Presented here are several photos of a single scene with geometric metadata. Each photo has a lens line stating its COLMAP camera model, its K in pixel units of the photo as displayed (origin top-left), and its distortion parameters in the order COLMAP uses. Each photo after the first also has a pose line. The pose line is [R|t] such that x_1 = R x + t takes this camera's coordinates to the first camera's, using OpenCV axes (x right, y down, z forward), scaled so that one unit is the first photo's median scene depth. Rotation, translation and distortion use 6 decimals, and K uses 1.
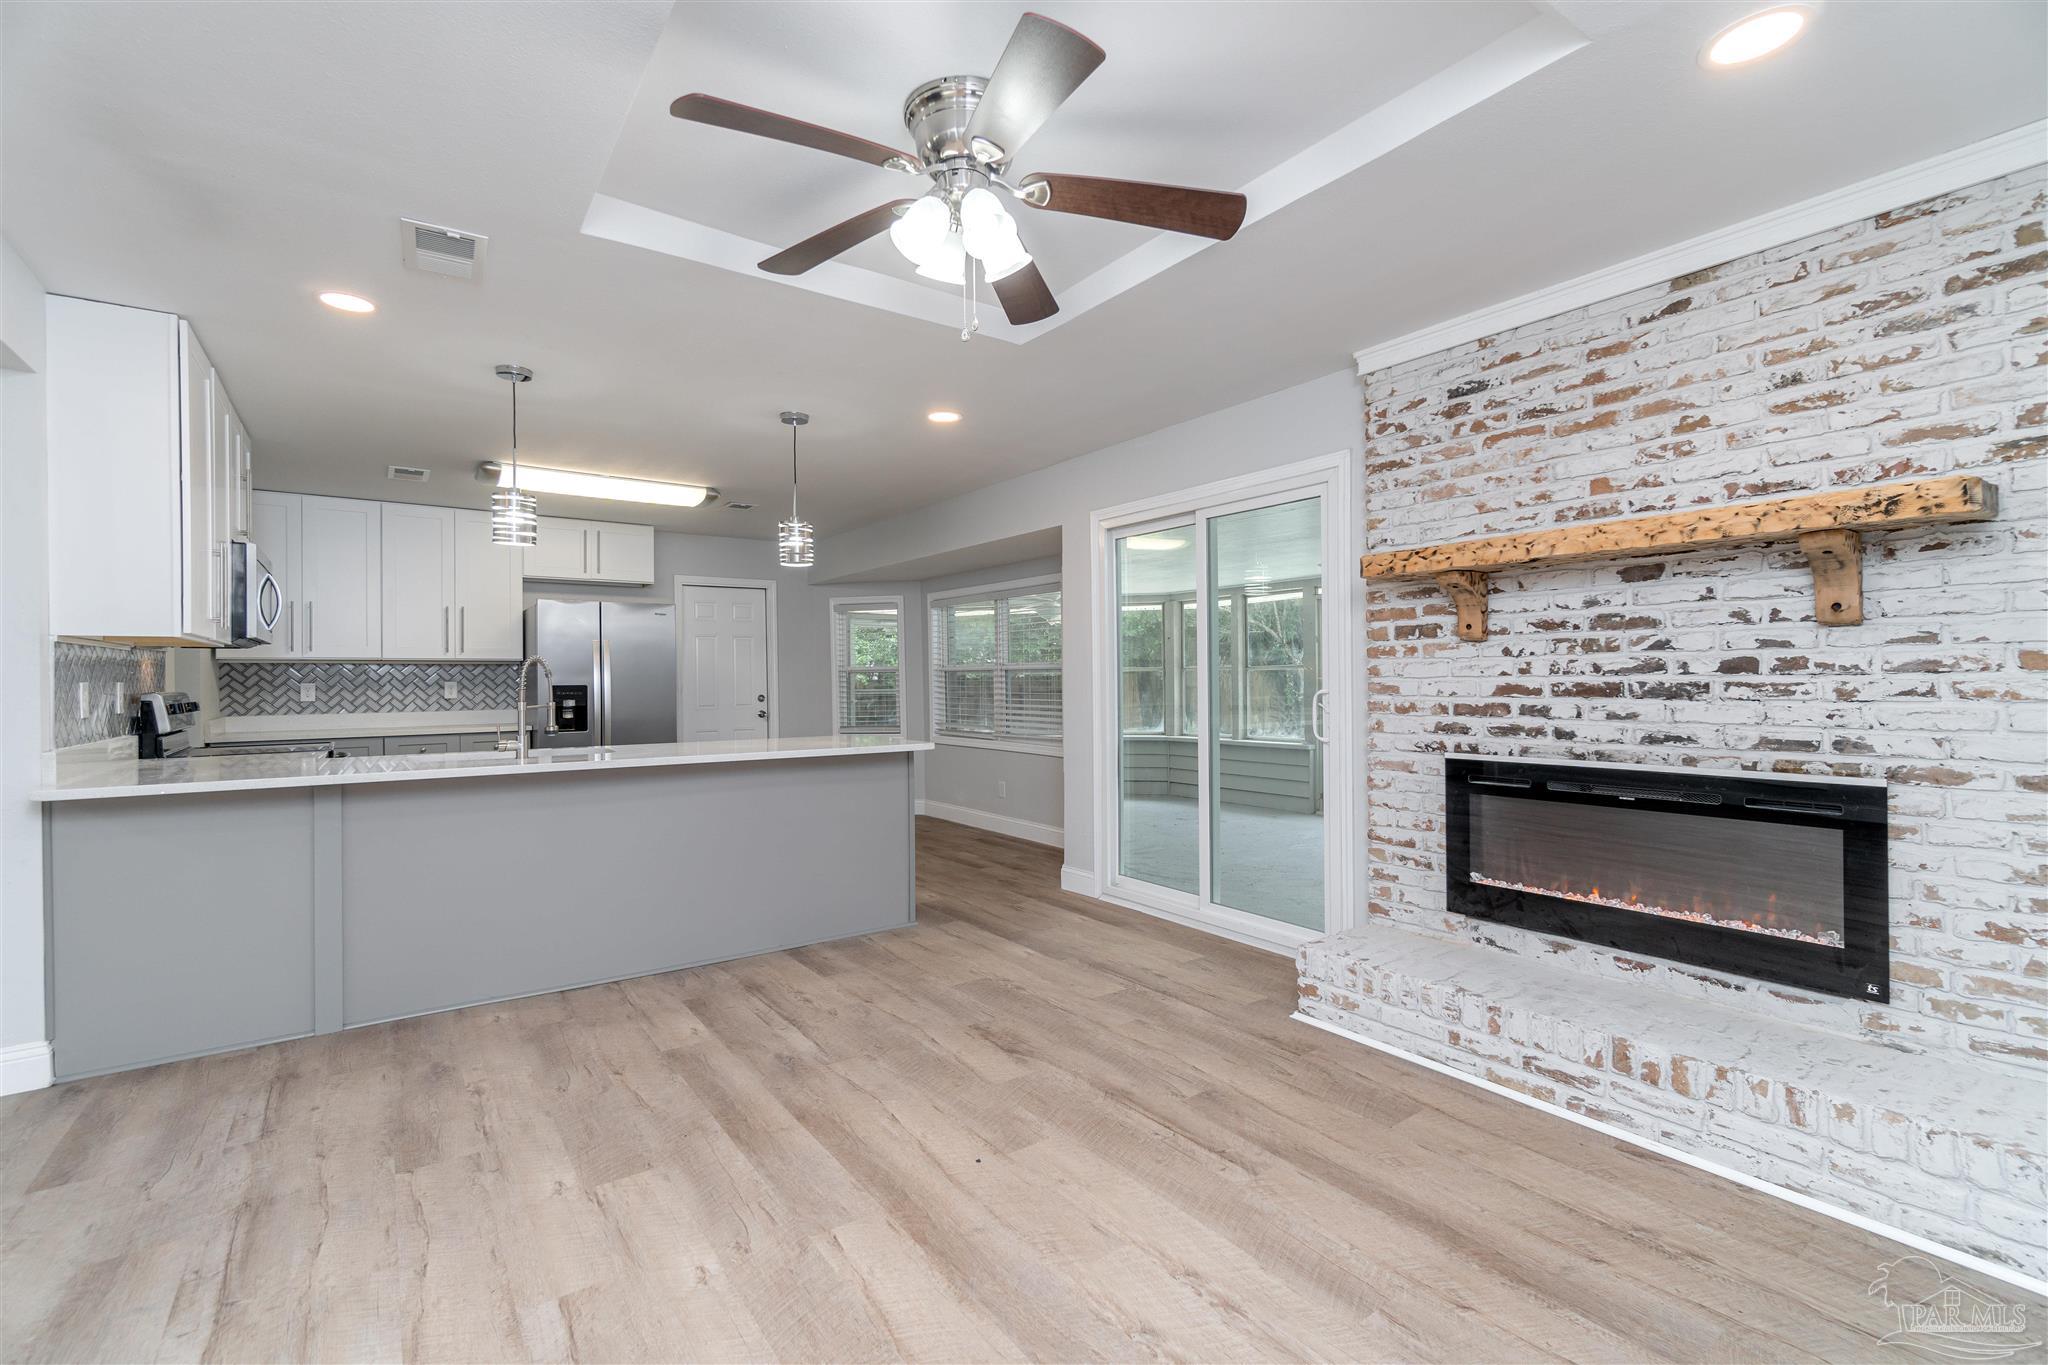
lens RADIAL K [[894.5, 0, 1019.0], [0, 894.5, 677.9], [0, 0, 1]] dist [-0.000570, 0.000077]
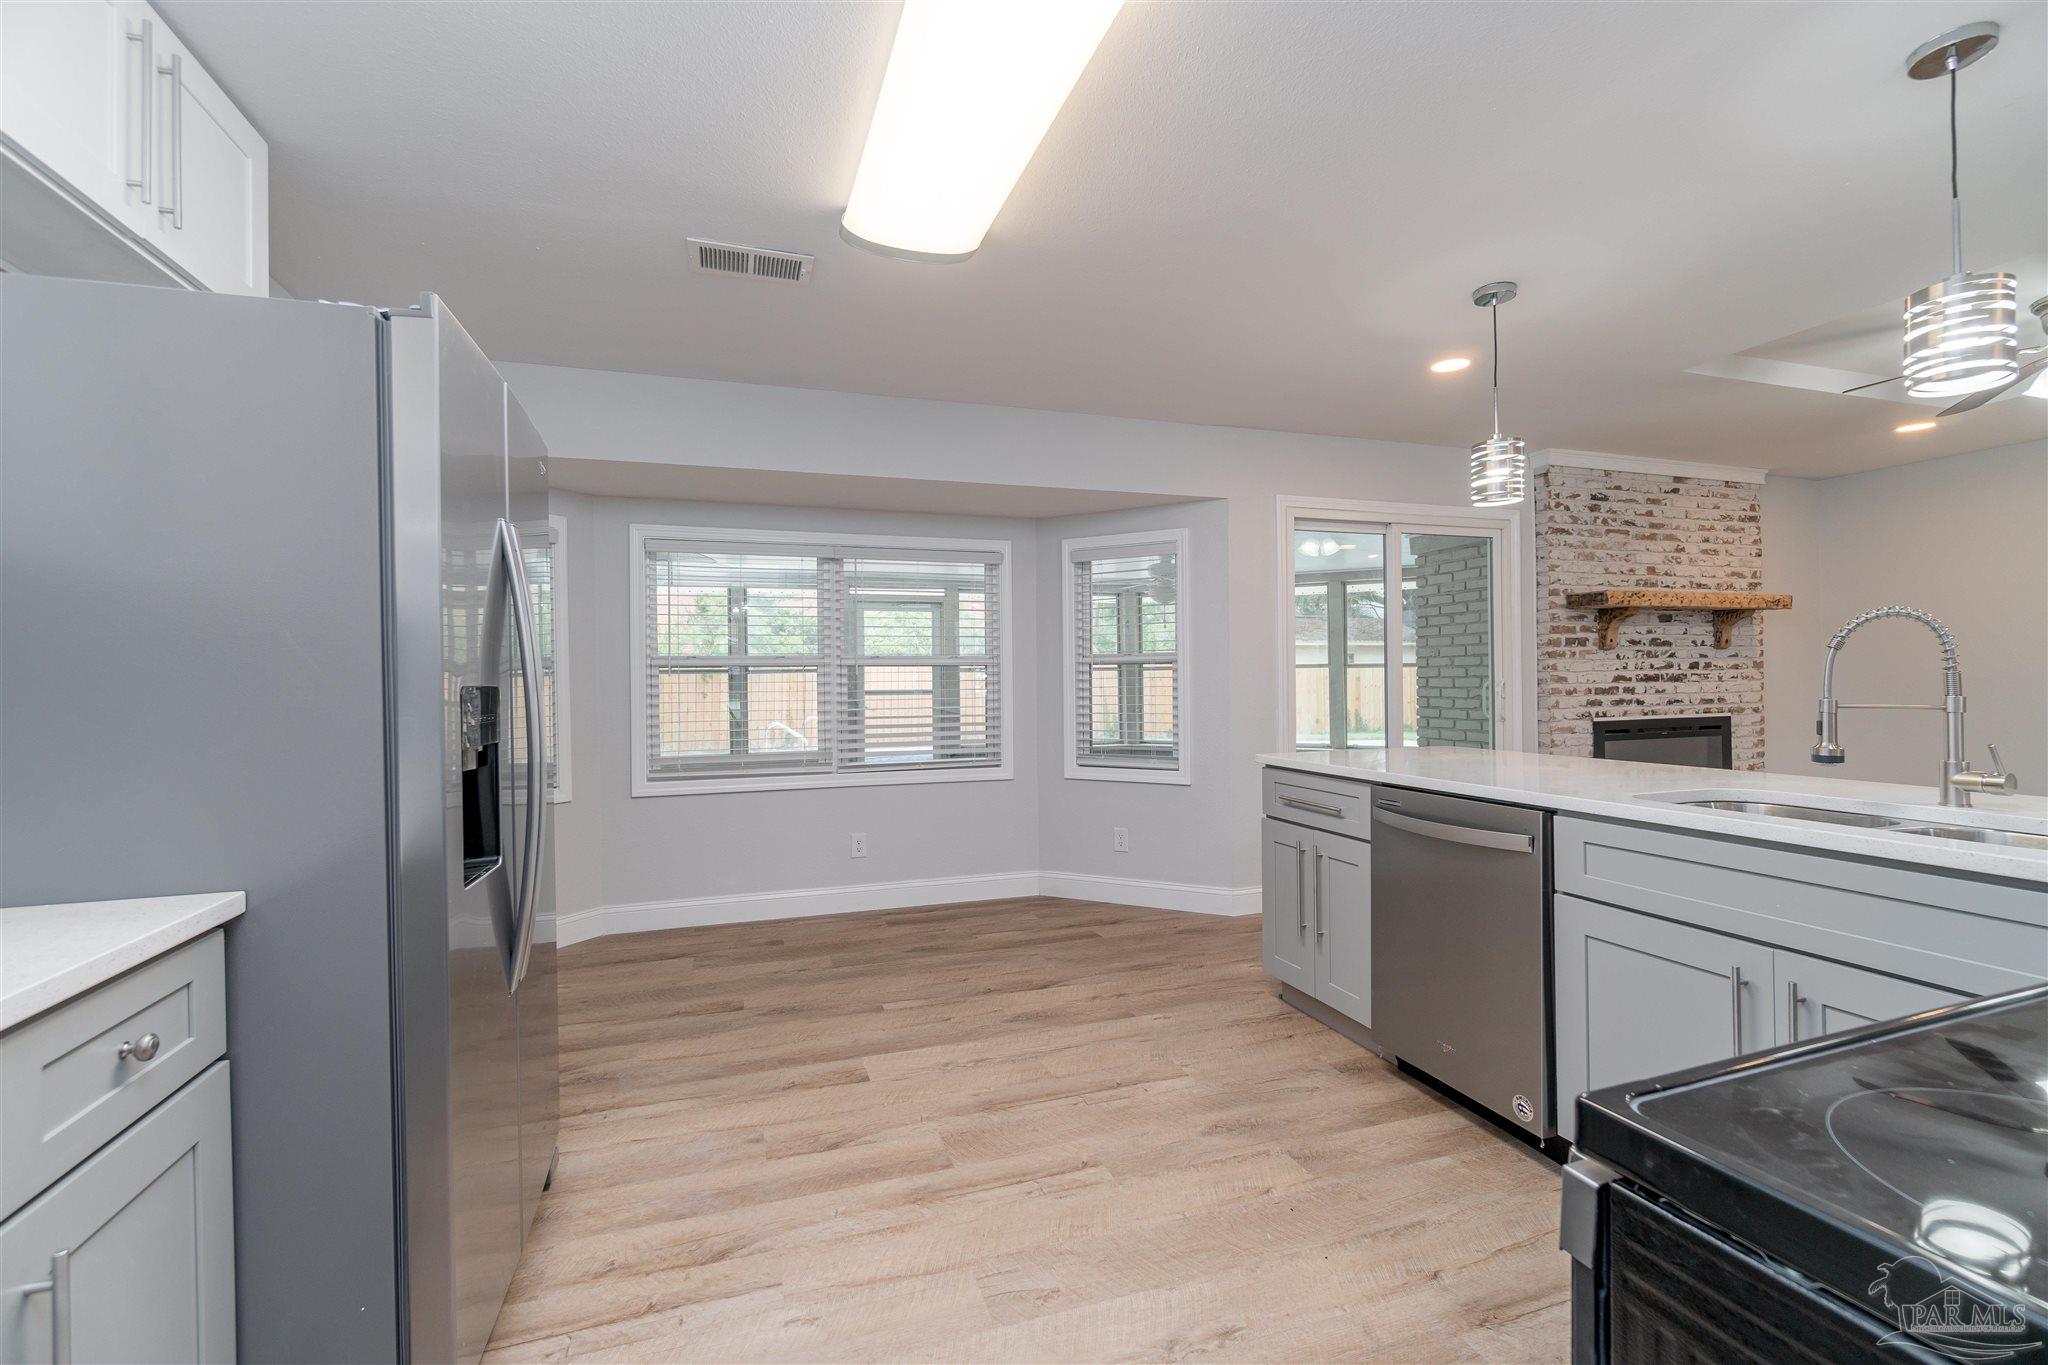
lens RADIAL K [[876.3, 0, 1016.3], [0, 876.3, 677.1], [0, 0, 1]] dist [-0.004954, 0.000699]
pose [[0.296258, 0.008996, 0.955066, -1.510236], [0.008642, 0.999889, -0.012099, 0.022610], [-0.955069, 0.011838, 0.296148, 1.725683]]
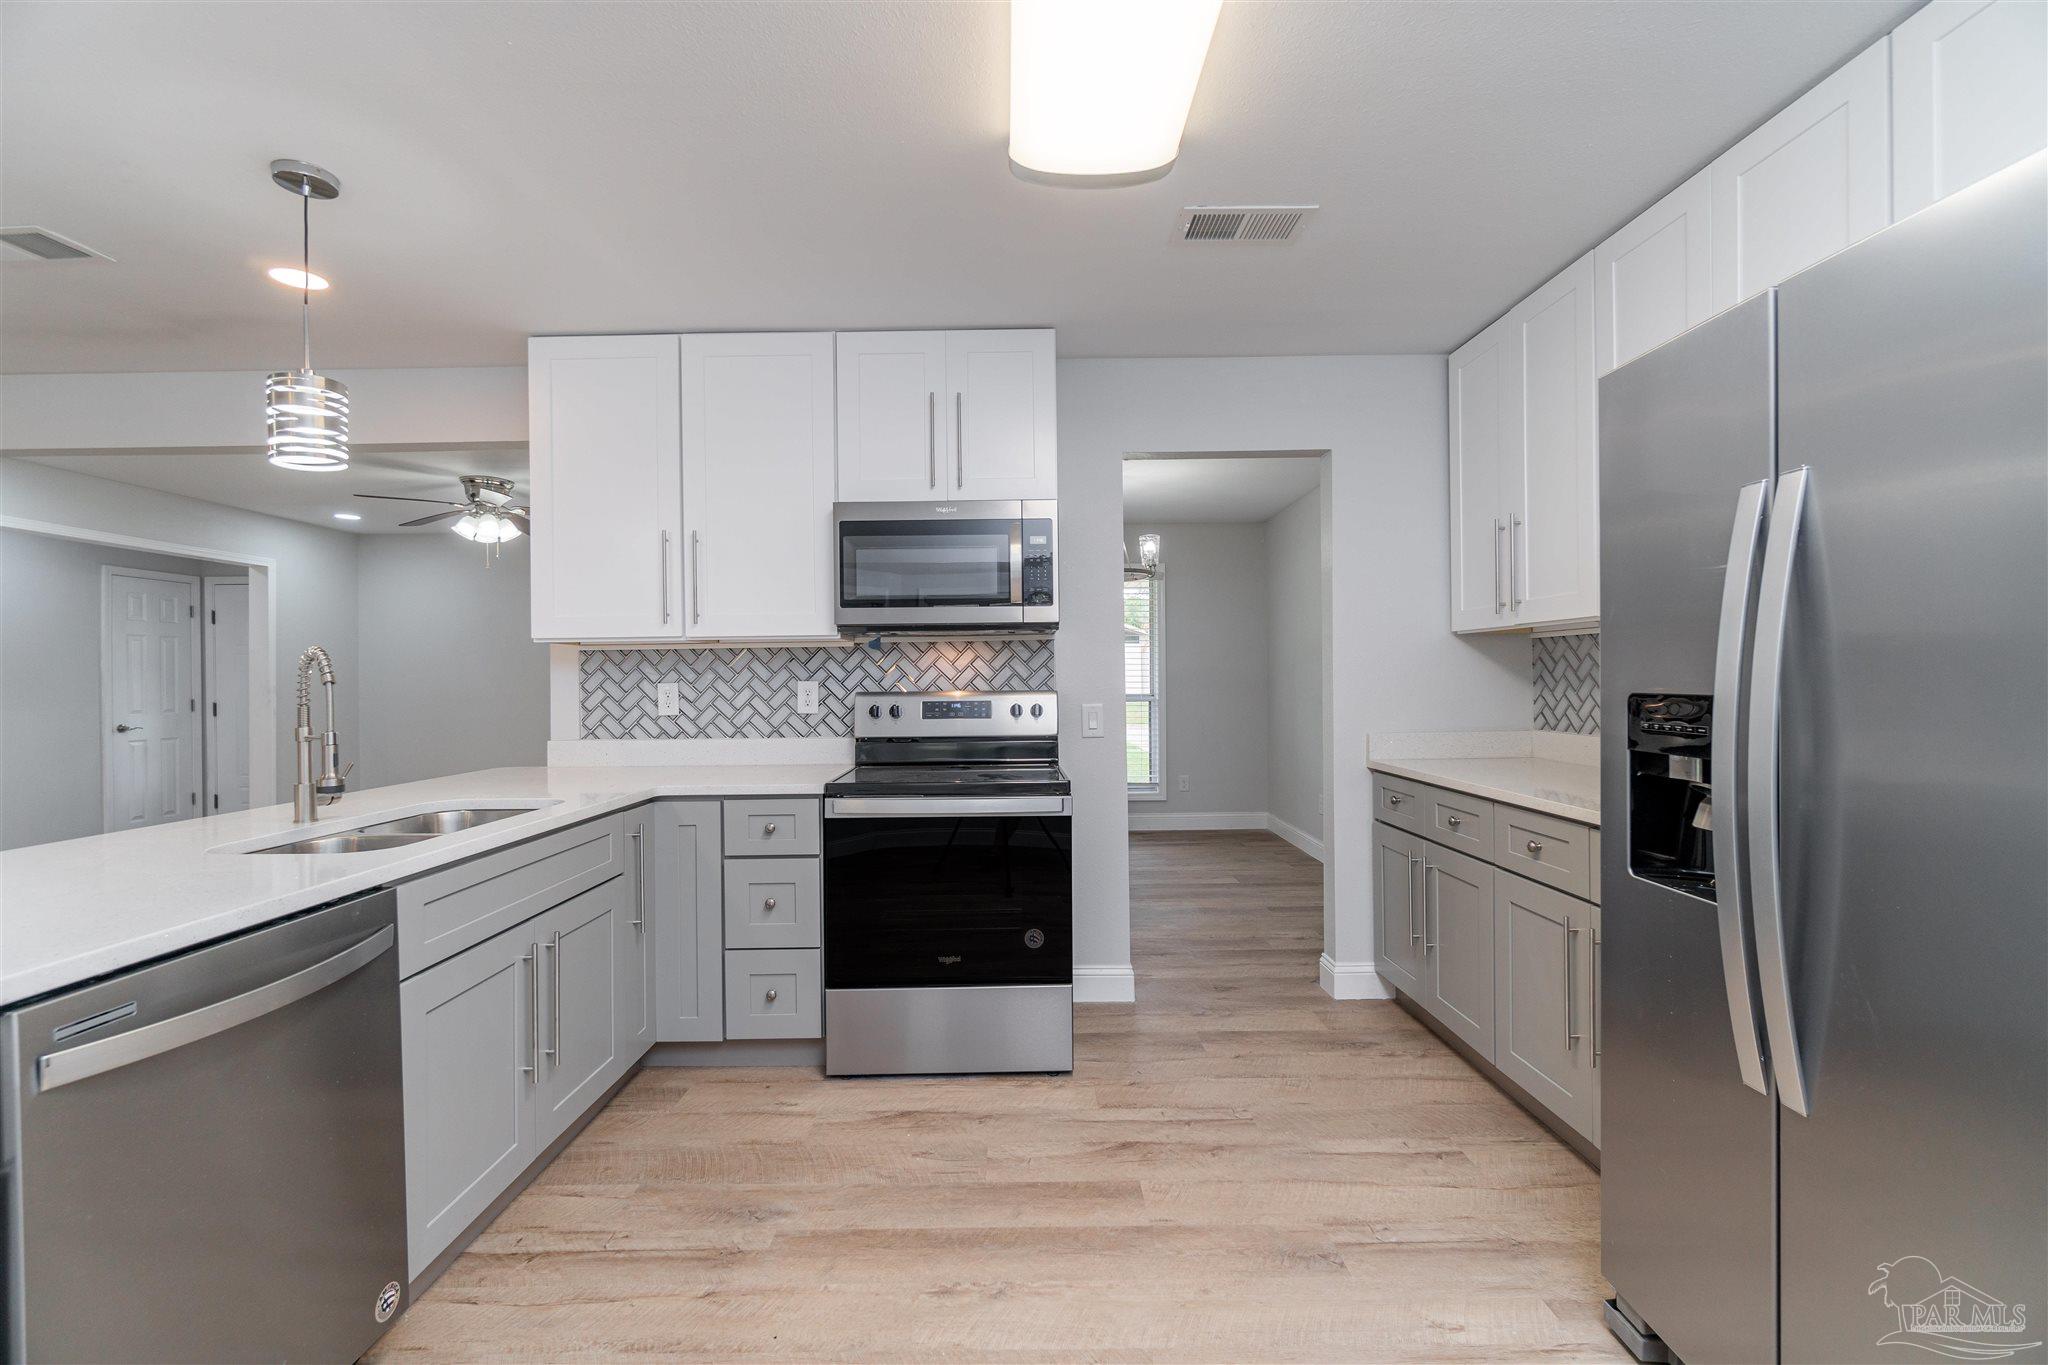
lens RADIAL K [[878.4, 0, 1017.5], [0, 878.4, 677.6], [0, 0, 1]] dist [-0.004834, -0.000247]
pose [[-0.584078, 0.015330, -0.811552, -0.457770], [0.018140, 0.999818, 0.005831, -0.000592], [0.811495, -0.011316, -0.584250, 2.180619]]
